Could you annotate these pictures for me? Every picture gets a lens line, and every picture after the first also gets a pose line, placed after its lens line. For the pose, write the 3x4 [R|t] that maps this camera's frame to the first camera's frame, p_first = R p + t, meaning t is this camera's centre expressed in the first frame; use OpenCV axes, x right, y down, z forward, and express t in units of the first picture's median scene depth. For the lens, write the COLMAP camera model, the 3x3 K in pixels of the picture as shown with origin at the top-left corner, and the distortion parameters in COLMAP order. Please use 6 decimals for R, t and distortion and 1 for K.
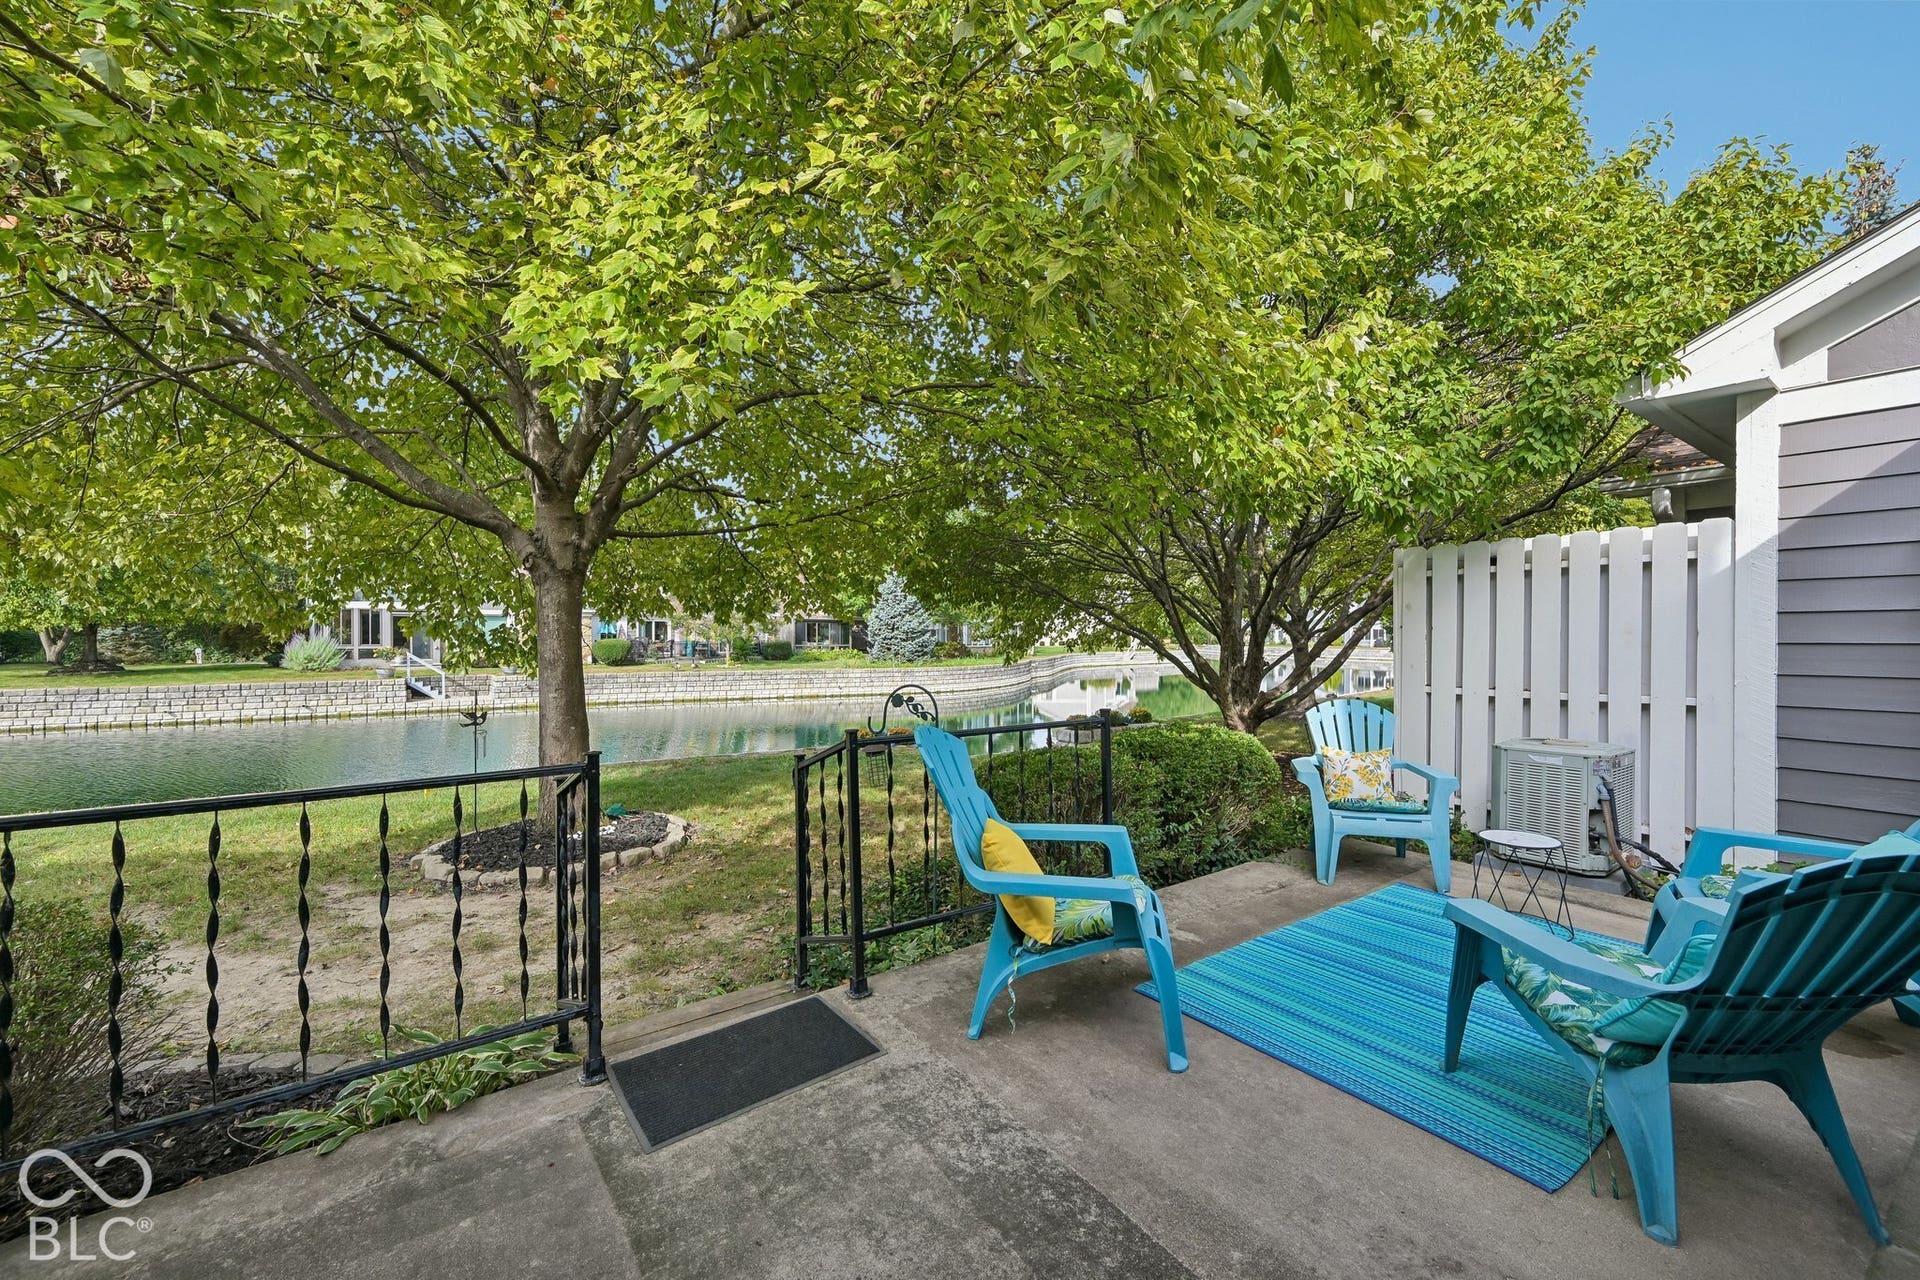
lens RADIAL K [[767.5, 0, 965.2], [0, 767.5, 638.1], [0, 0, 1]] dist [-0.003023, 0.000789]
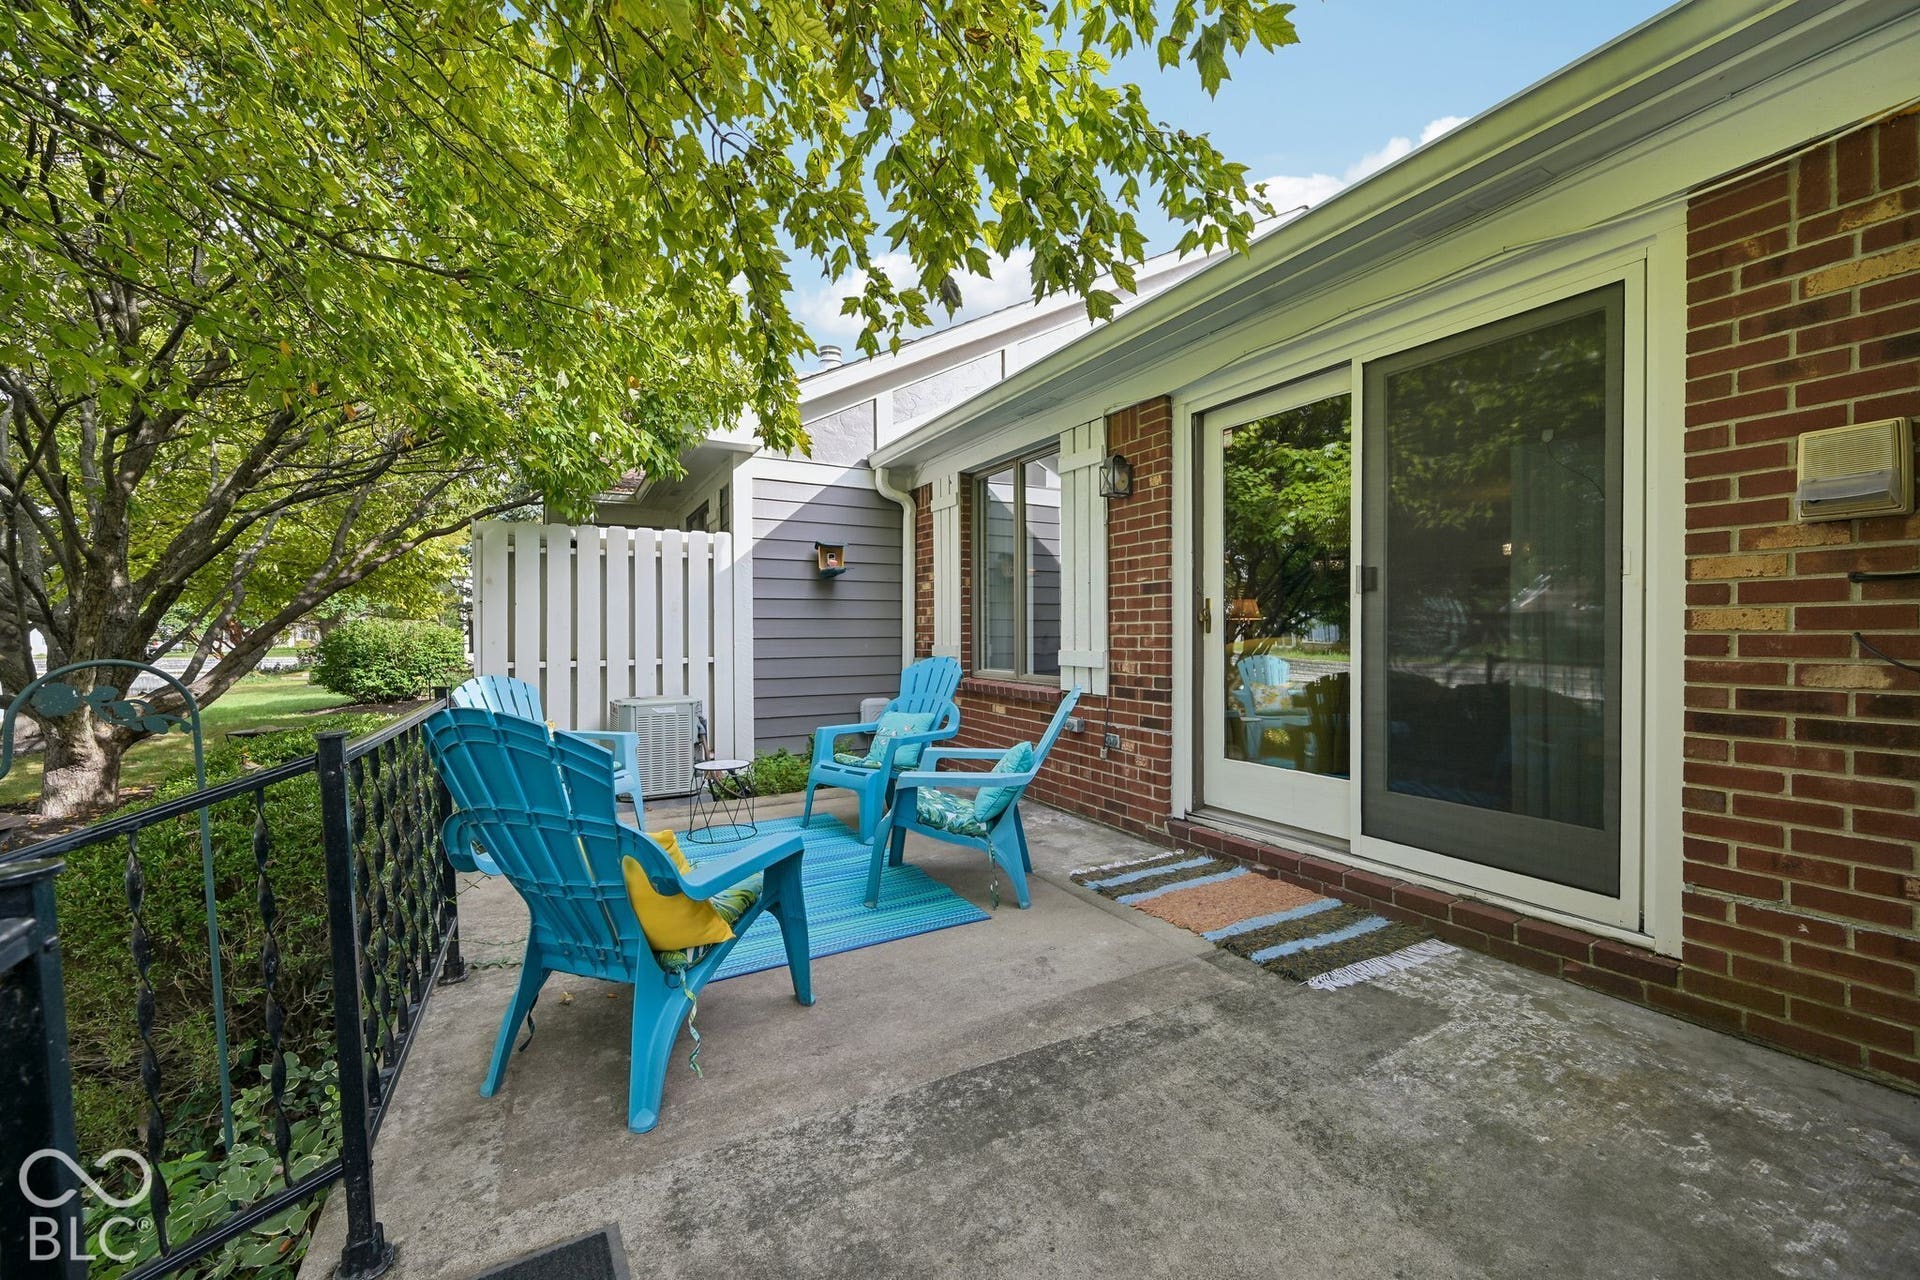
lens RADIAL K [[767.5, 0, 959.4], [0, 767.5, 642.6], [0, 0, 1]] dist [-0.003023, 0.000789]
pose [[0.097536, -0.009444, 0.995187, -0.719205], [0.012760, 0.999885, 0.008238, 0.078451], [-0.995150, 0.011895, 0.097645, 0.699515]]
